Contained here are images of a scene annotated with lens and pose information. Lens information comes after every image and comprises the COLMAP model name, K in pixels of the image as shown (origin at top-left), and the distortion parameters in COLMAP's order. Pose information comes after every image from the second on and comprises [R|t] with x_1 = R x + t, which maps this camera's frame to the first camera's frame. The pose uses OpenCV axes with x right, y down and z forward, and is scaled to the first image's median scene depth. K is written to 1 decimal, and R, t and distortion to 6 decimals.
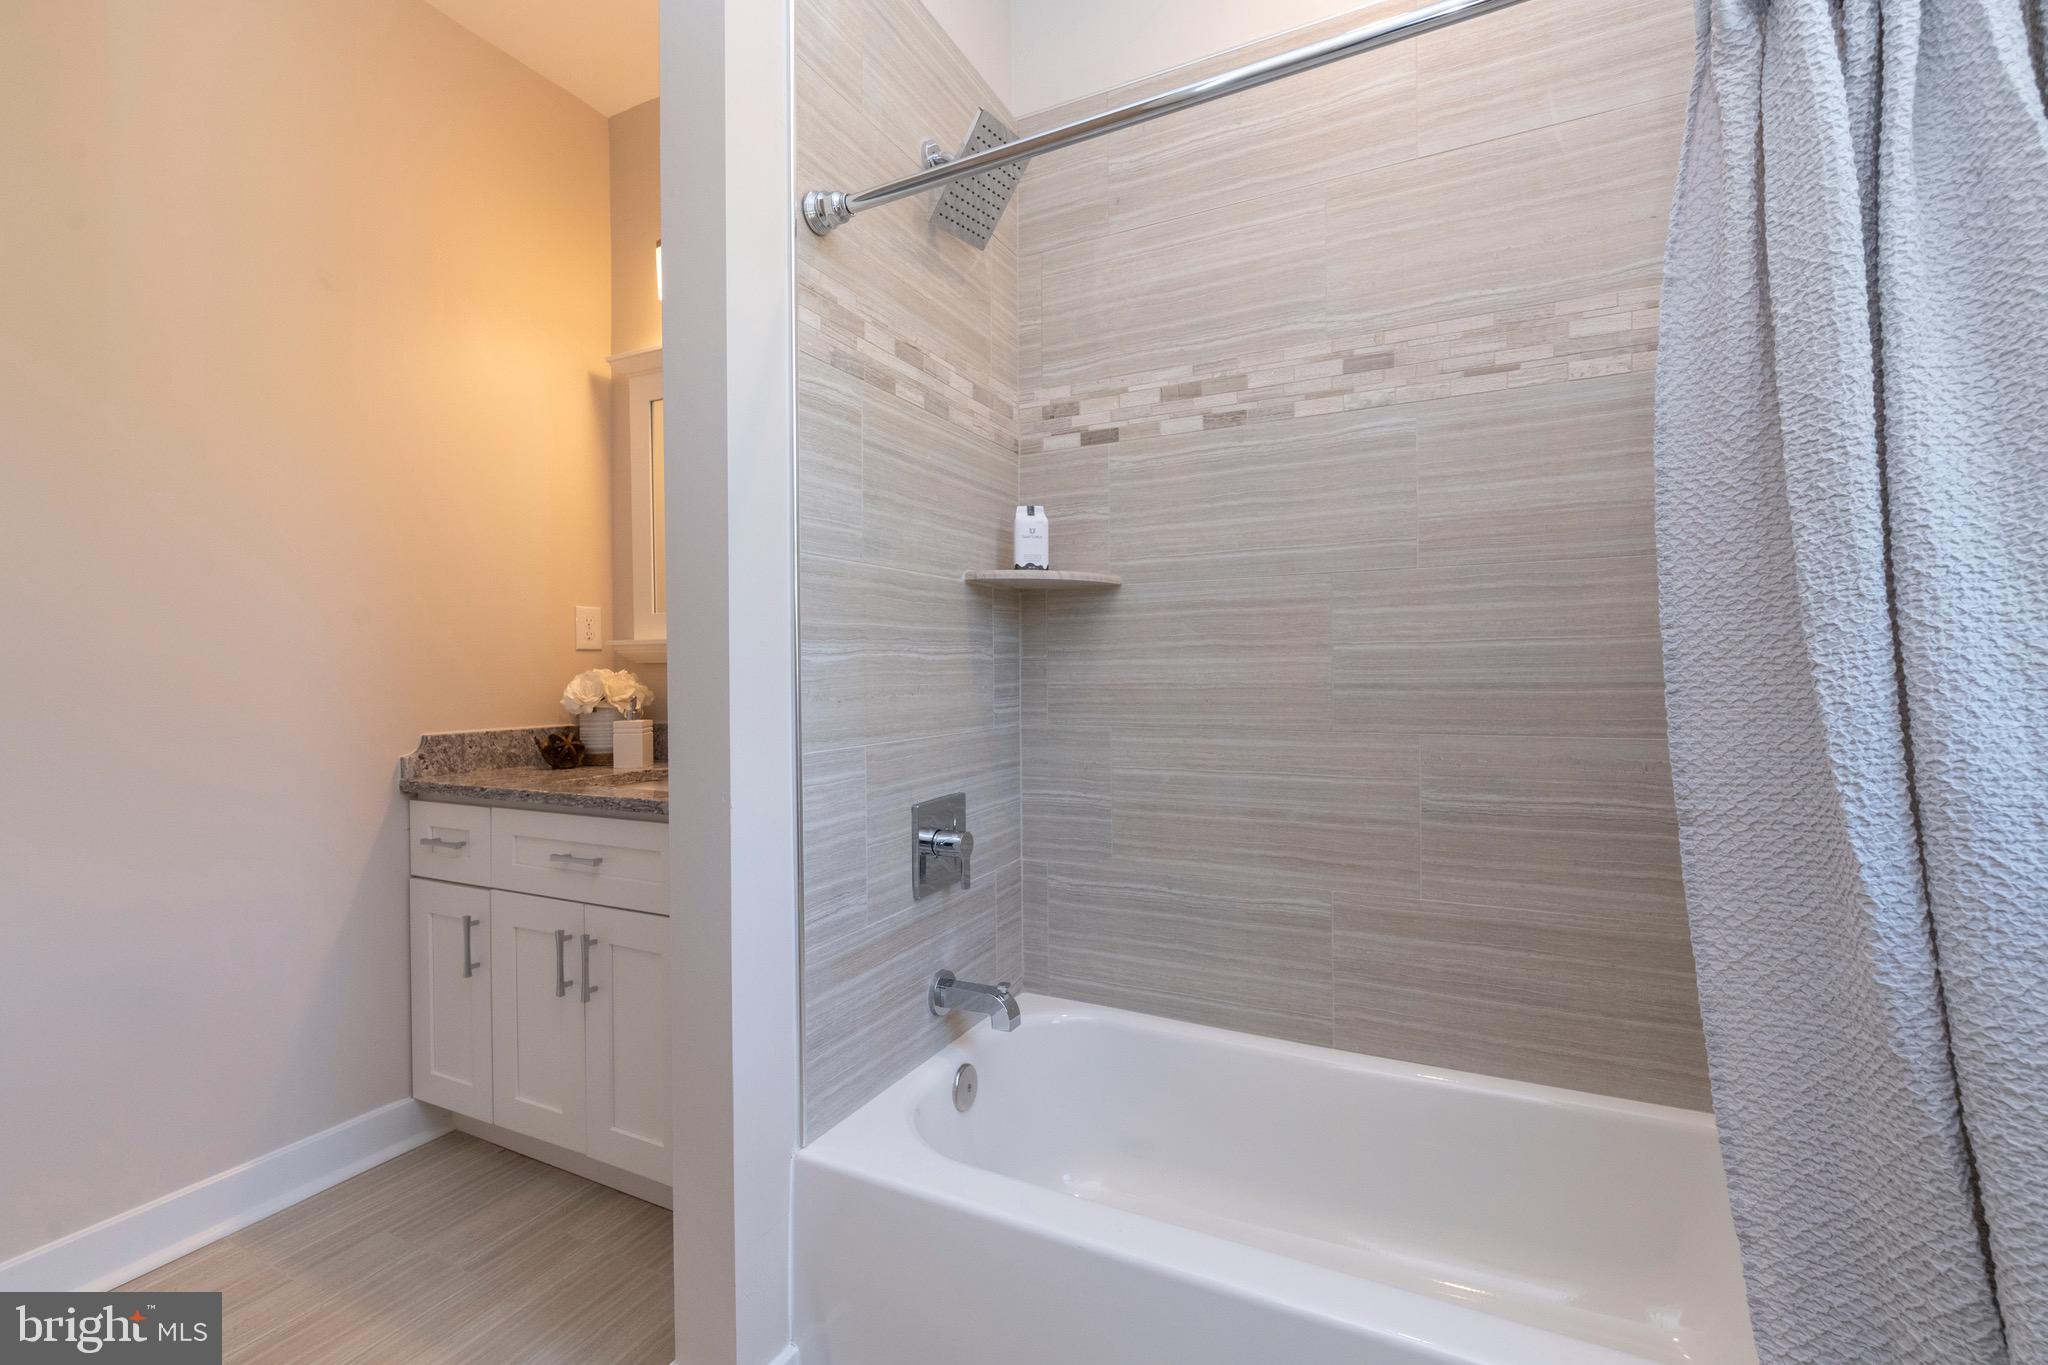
lens RADIAL K [[877.4, 0, 1021.9], [0, 877.4, 690.1], [0, 0, 1]] dist [-0.001531, -0.000089]
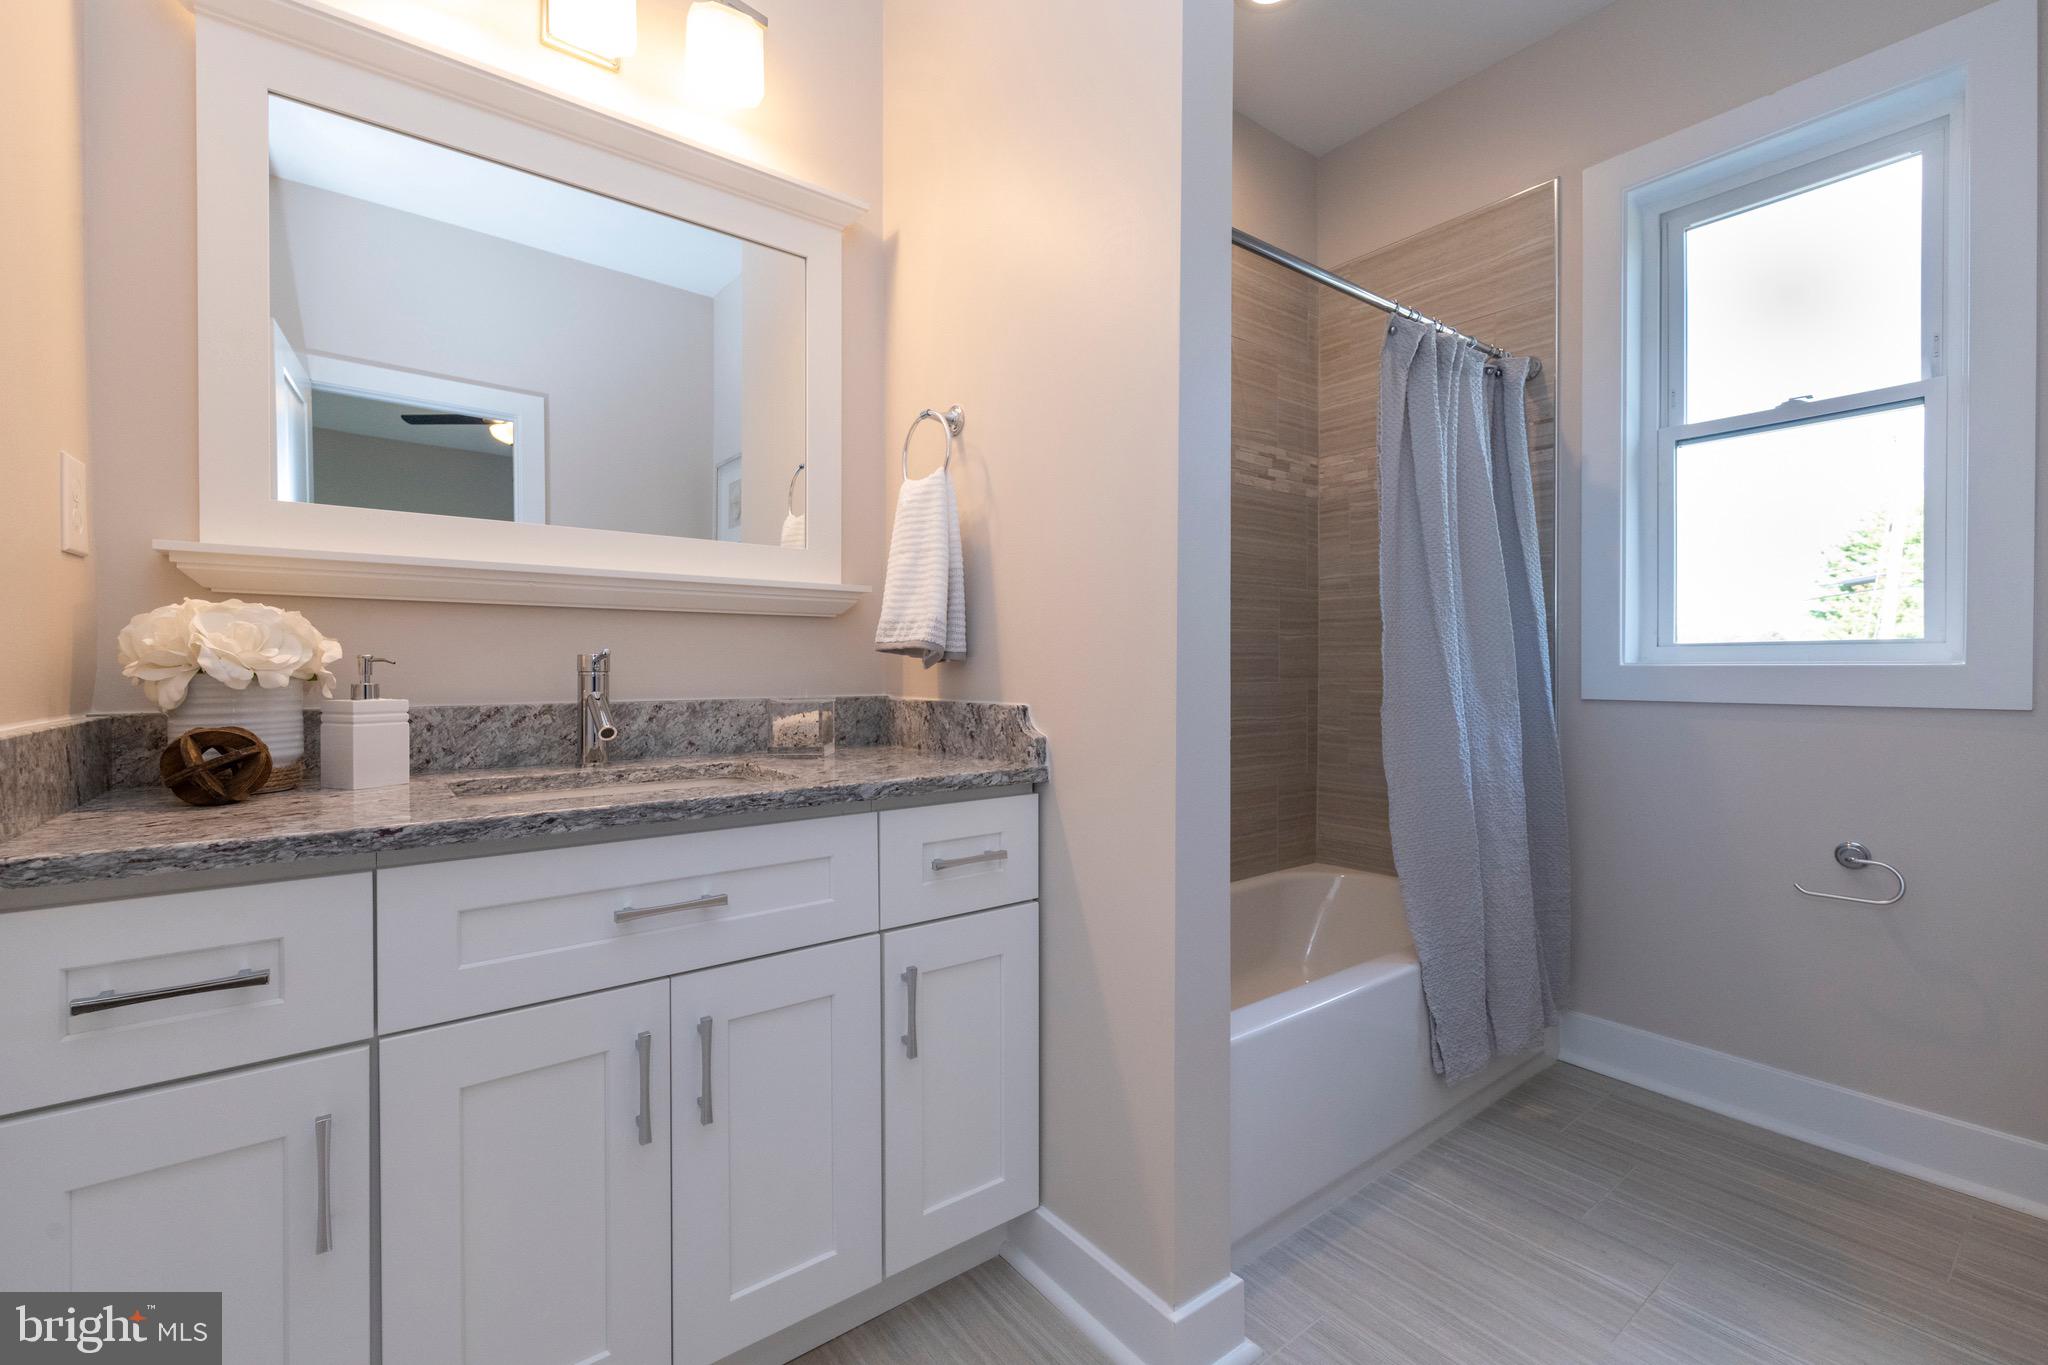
lens RADIAL K [[877.4, 0, 1022.5], [0, 877.4, 667.7], [0, 0, 1]] dist [-0.001531, -0.000089]
pose [[0.466152, 0.013375, 0.884604, -0.917581], [-0.003012, 0.999904, -0.013531, 0.026303], [-0.884699, 0.003643, 0.466148, 0.468485]]
